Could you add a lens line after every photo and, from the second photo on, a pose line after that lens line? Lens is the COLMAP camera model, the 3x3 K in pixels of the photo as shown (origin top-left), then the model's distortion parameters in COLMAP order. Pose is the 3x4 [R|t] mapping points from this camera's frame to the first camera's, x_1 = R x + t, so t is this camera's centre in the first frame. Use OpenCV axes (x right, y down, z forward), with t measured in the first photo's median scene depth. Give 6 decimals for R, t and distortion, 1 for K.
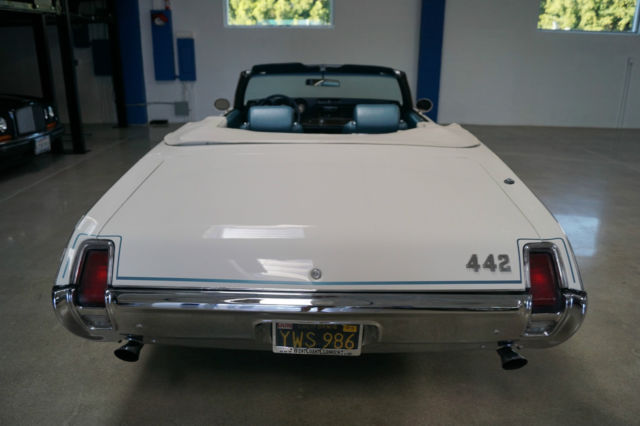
lens RADIAL K [[499.7, 0, 318.9], [0, 499.7, 205.1], [0, 0, 1]] dist [-0.064193, 0.008958]
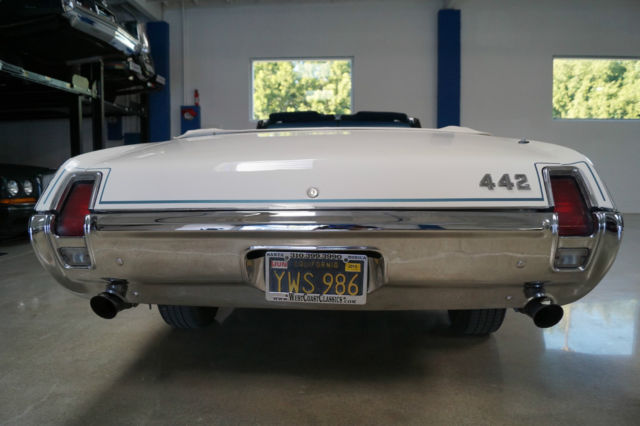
lens RADIAL K [[499.7, 0, 318.9], [0, 499.7, 205.1], [0, 0, 1]] dist [-0.064193, 0.008958]
pose [[0.998690, -0.007543, -0.050619, 0.047635], [-0.004850, 0.970678, -0.240335, 0.350740], [0.050948, 0.240266, 0.969369, 0.112246]]
